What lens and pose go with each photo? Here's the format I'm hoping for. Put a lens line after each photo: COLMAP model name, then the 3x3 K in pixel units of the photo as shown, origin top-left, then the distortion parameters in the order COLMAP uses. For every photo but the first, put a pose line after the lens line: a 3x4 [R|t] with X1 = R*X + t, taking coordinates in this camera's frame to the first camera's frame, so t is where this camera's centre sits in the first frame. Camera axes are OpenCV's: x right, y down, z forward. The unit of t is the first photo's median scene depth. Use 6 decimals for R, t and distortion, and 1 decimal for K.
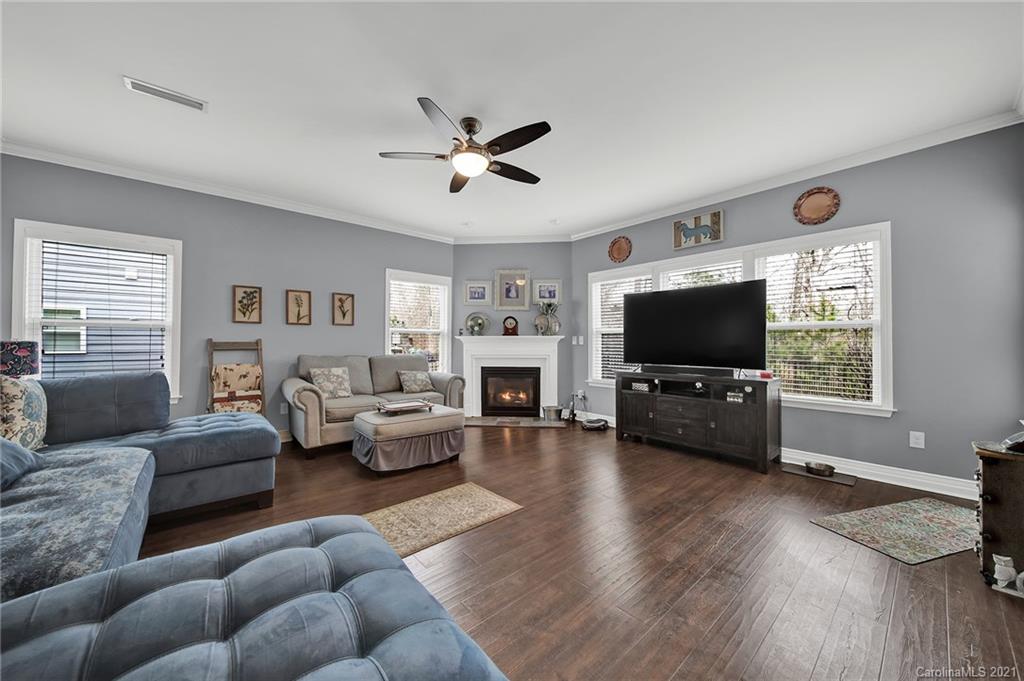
lens RADIAL K [[369.6, 0, 512.1], [0, 369.6, 336.1], [0, 0, 1]] dist [0.001232, 0.000038]
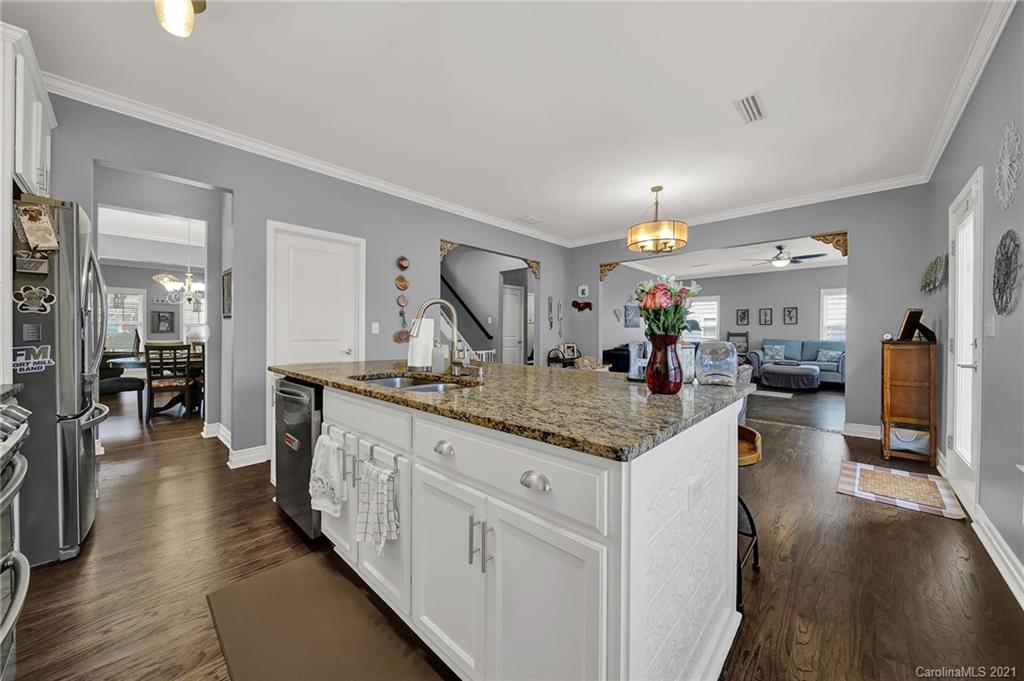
lens RADIAL K [[369.6, 0, 512.1], [0, 369.6, 336.1], [0, 0, 1]] dist [0.001232, 0.000038]
pose [[0.115116, 0.009482, -0.993307, 1.240910], [0.014395, 0.999834, 0.011213, -0.009640], [0.993248, -0.015589, 0.114960, -0.630051]]
